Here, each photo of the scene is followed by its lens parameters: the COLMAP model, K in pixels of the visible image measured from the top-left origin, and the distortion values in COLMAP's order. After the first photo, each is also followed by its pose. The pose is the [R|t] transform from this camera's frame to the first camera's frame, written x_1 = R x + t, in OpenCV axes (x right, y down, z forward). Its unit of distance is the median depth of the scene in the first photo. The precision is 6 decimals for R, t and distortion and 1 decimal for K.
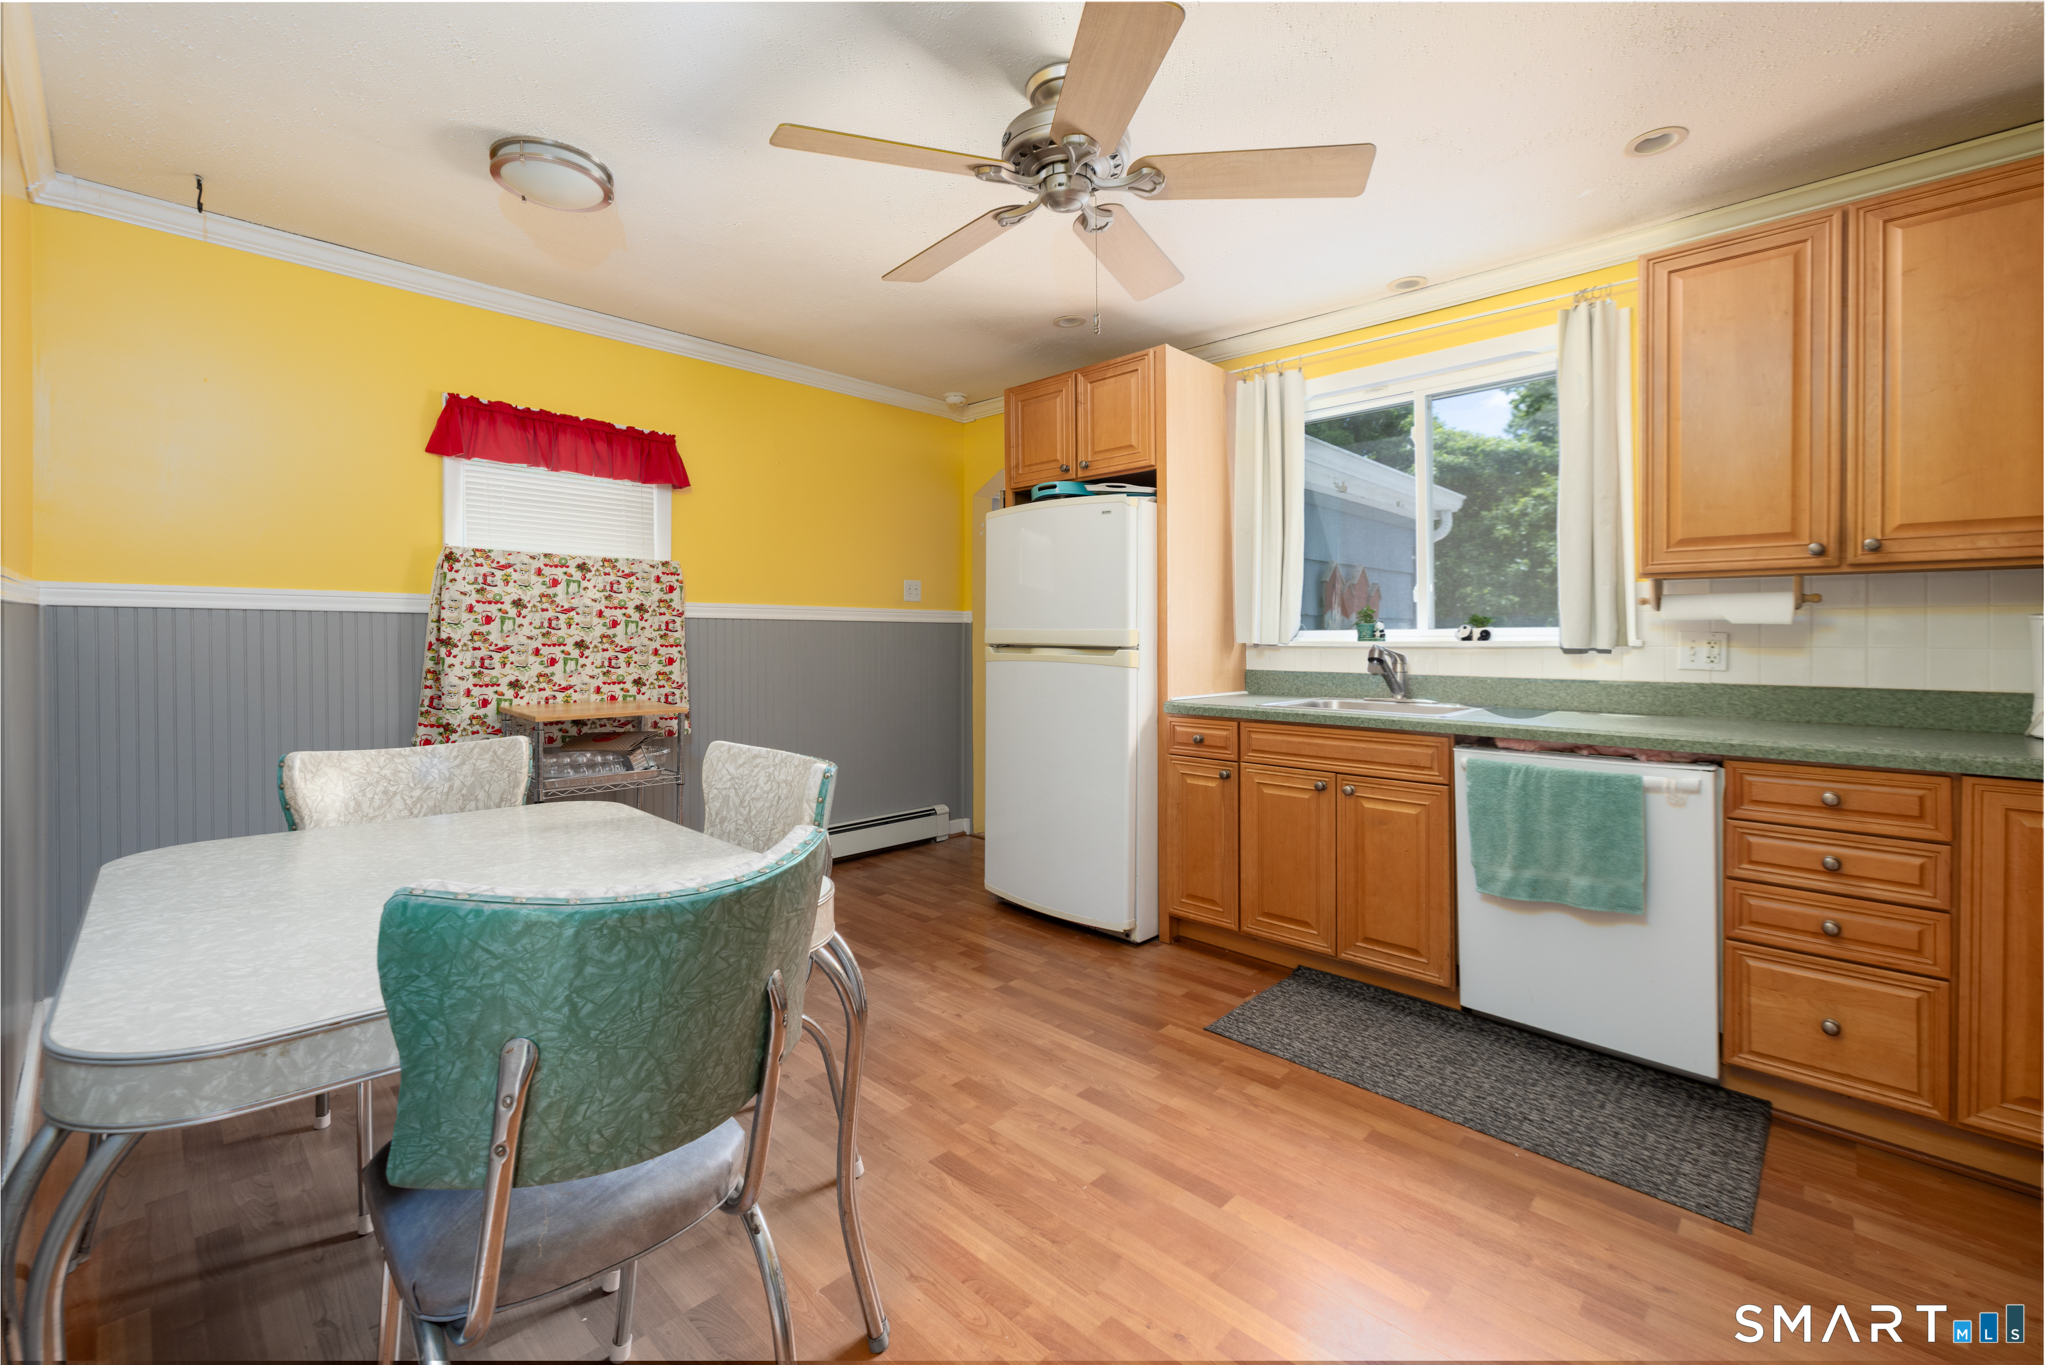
lens RADIAL K [[854.0, 0, 1023.1], [0, 854.0, 654.8], [0, 0, 1]] dist [-0.001399, -0.000403]
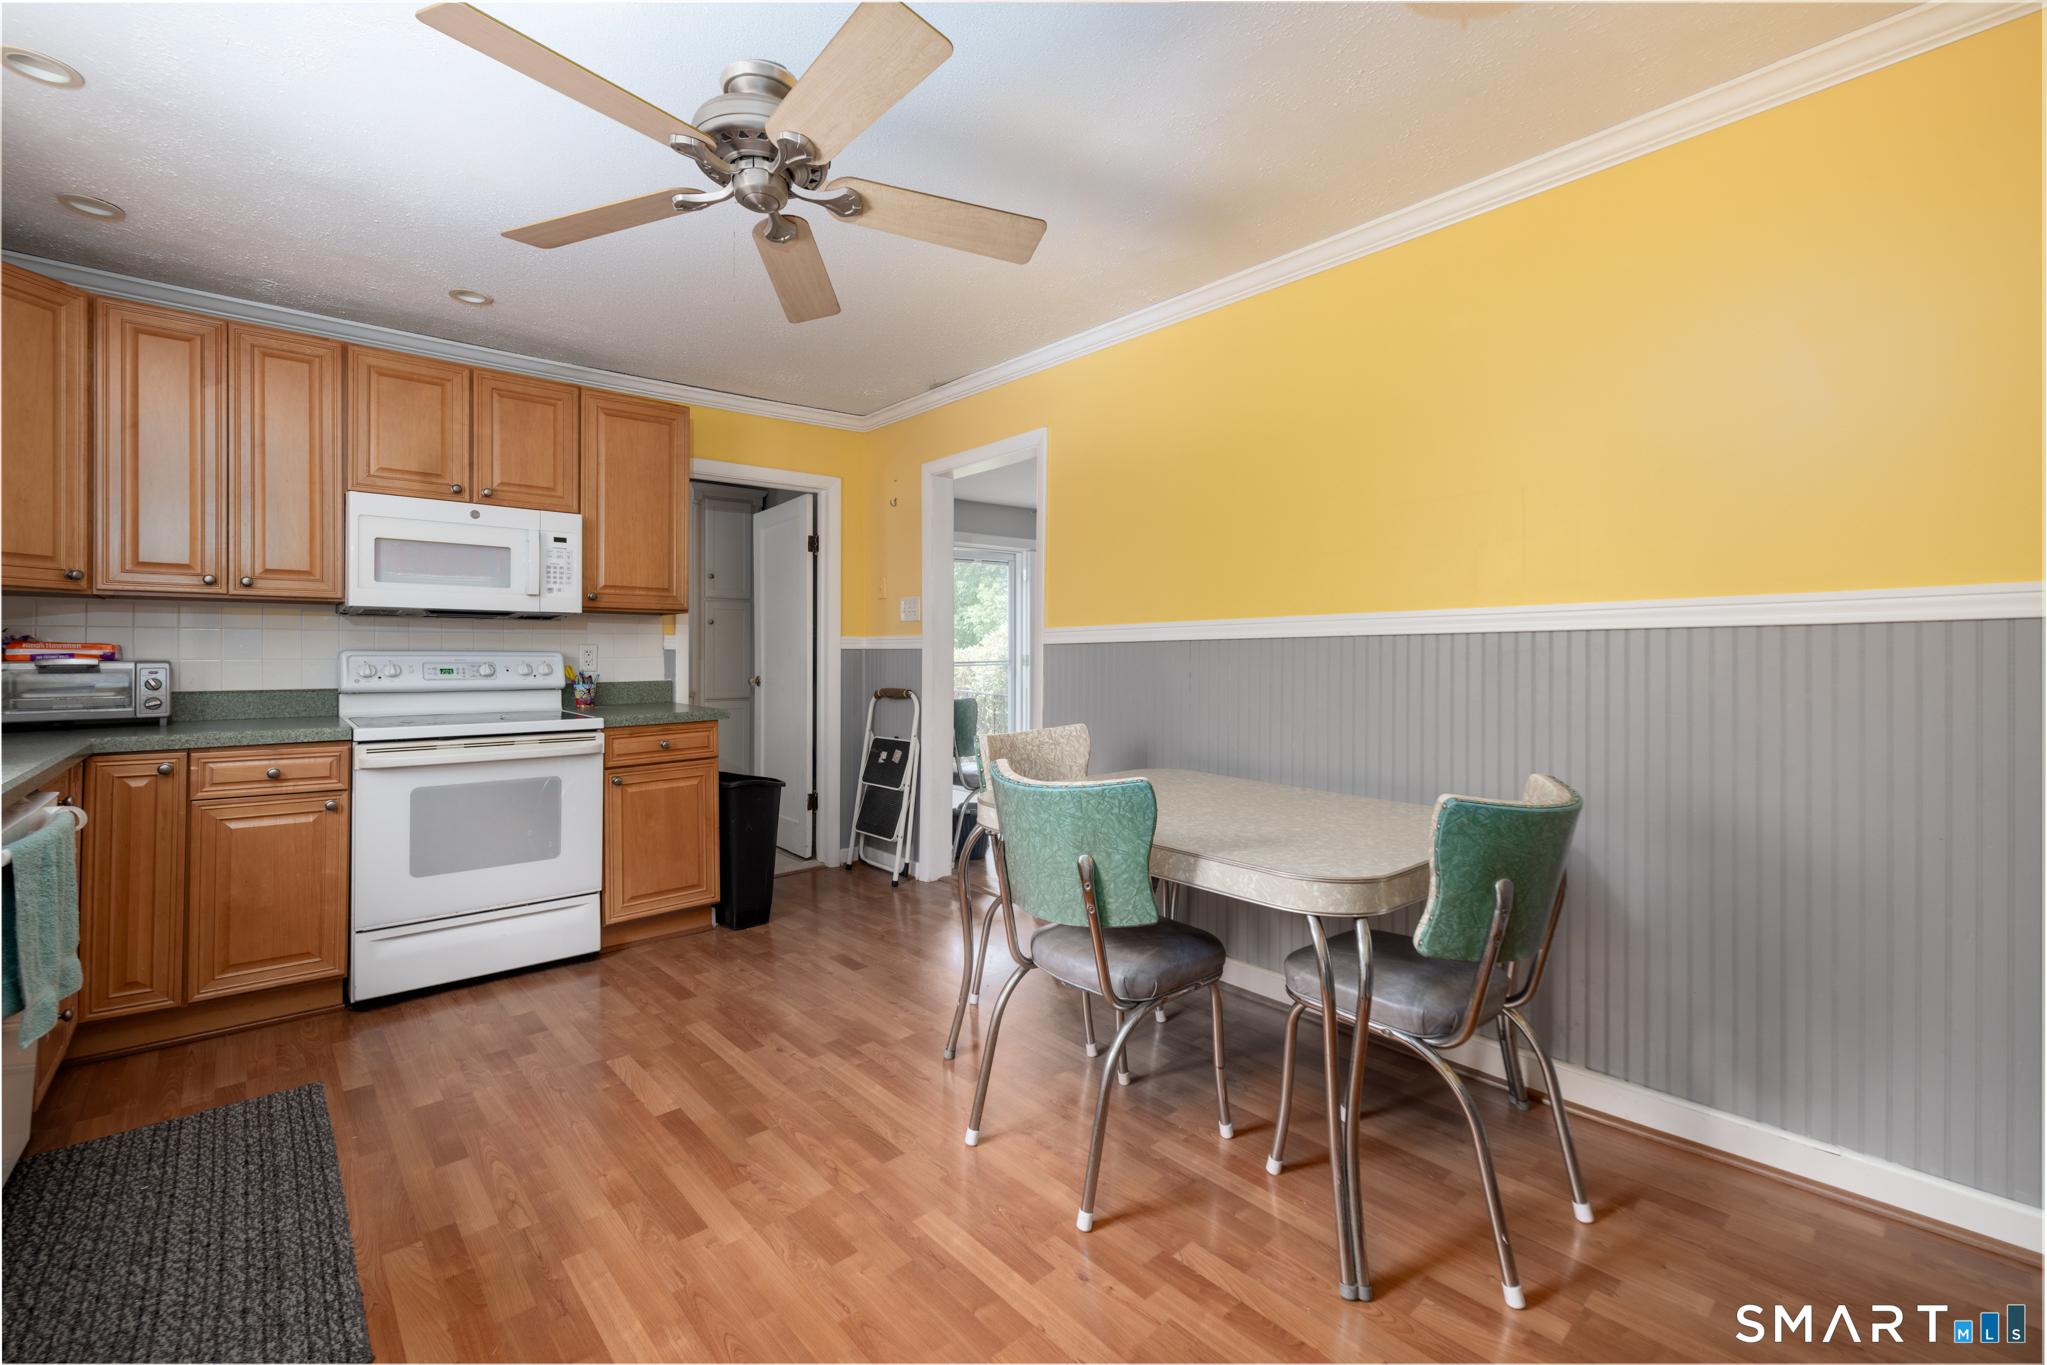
lens RADIAL K [[854.4, 0, 1023.6], [0, 854.4, 654.8], [0, 0, 1]] dist [-0.001399, -0.000403]
pose [[-0.997289, -0.004639, 0.073441, -0.255232], [-0.002511, 0.999575, 0.029043, -0.035817], [-0.073544, 0.028780, -0.996877, 1.555837]]
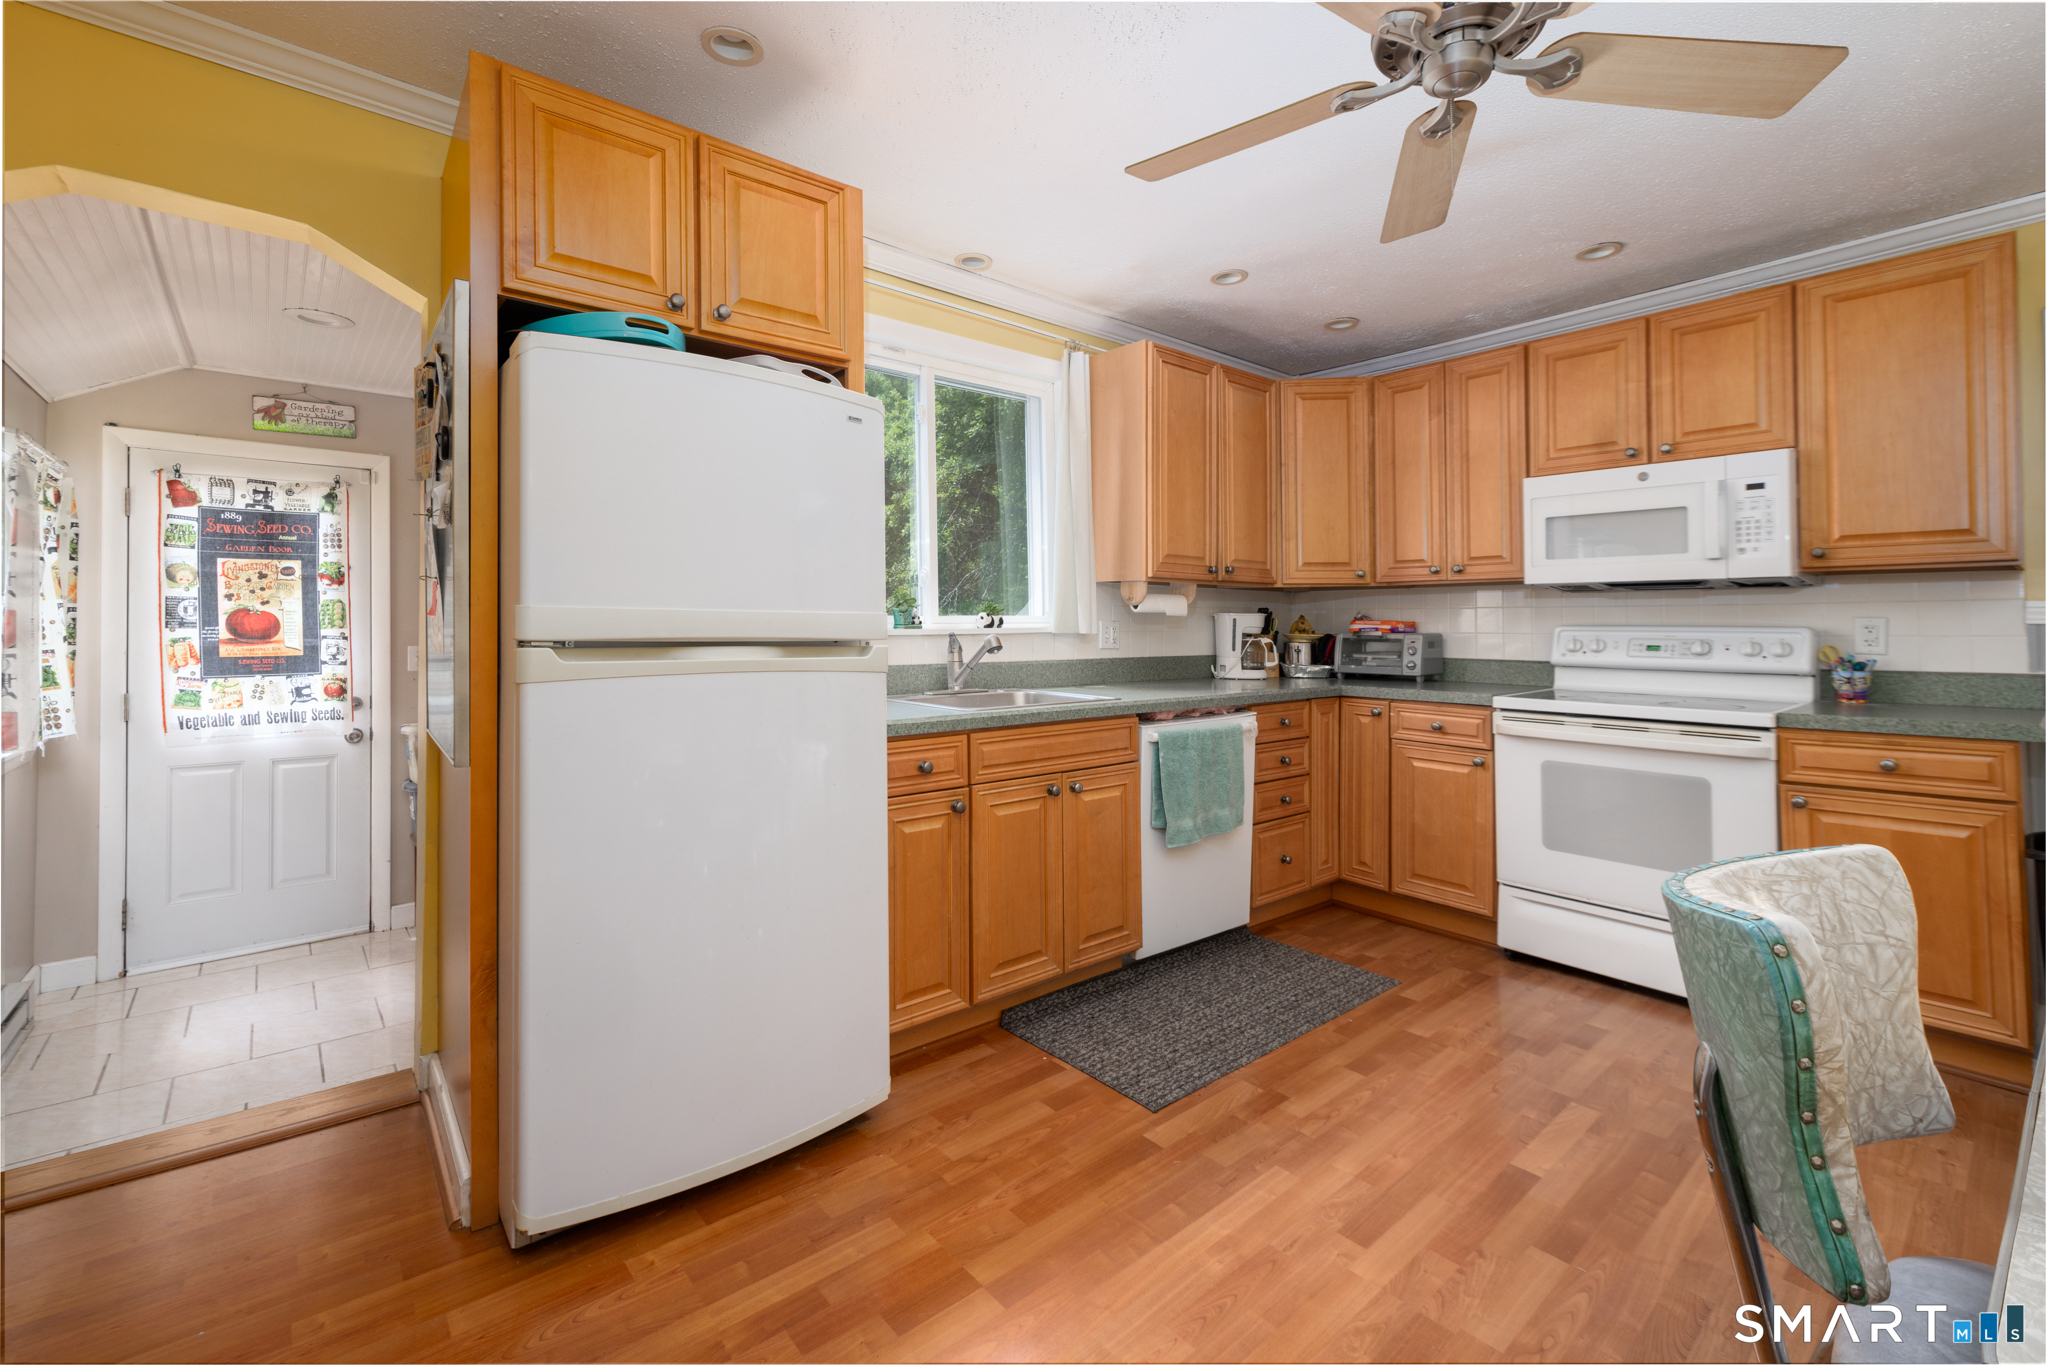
lens RADIAL K [[869.2, 0, 972.4], [0, 869.2, 612.2], [0, 0, 1]] dist [-0.000982, -0.000063]
pose [[0.138680, 0.012533, 0.990258, -0.648693], [0.023538, 0.999596, -0.015947, -0.023685], [-0.990058, 0.025521, 0.138329, 1.080244]]
